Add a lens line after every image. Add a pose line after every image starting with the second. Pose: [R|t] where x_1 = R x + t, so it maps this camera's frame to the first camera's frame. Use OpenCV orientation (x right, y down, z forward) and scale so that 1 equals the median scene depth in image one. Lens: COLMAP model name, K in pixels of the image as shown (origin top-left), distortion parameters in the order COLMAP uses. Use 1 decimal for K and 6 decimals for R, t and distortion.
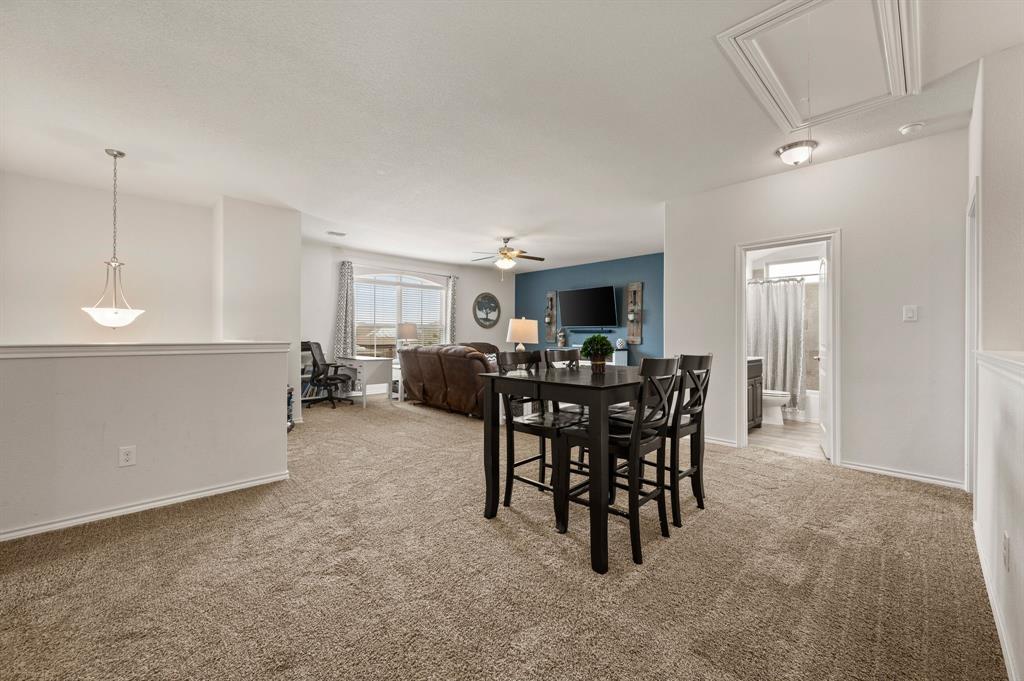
lens RADIAL K [[412.3, 0, 518.9], [0, 412.3, 337.6], [0, 0, 1]] dist [0.000317, 0.000153]
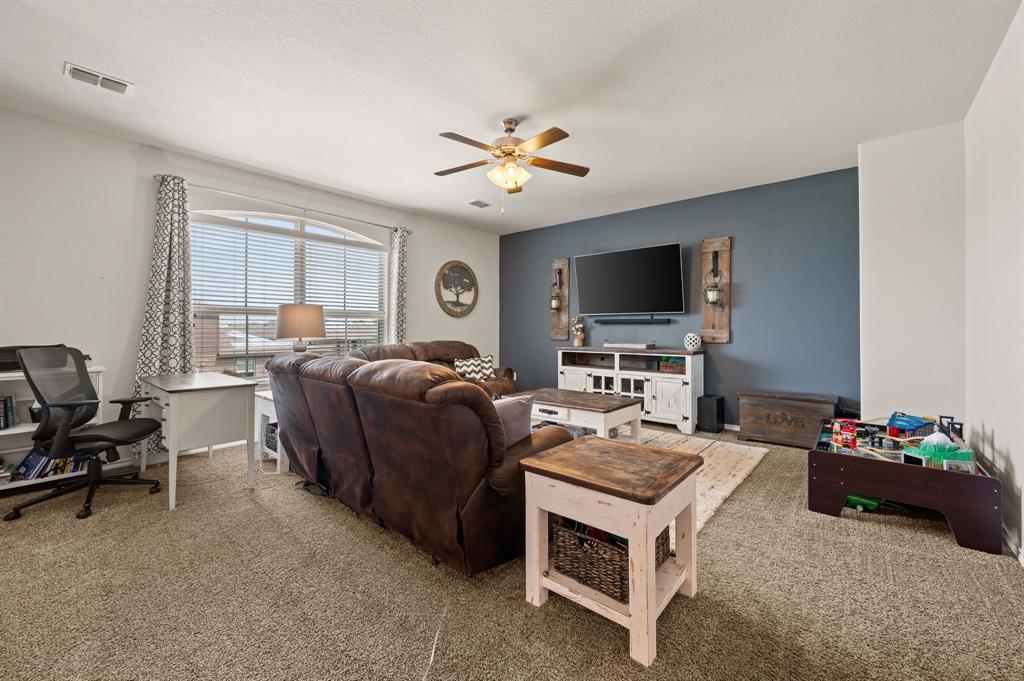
lens RADIAL K [[412.3, 0, 518.5], [0, 412.3, 326.9], [0, 0, 1]] dist [0.000317, 0.000153]
pose [[0.995021, -0.003884, 0.099593, -0.057560], [0.004696, 0.999958, -0.007922, -0.003174], [-0.099558, 0.008350, 0.994997, 0.440267]]
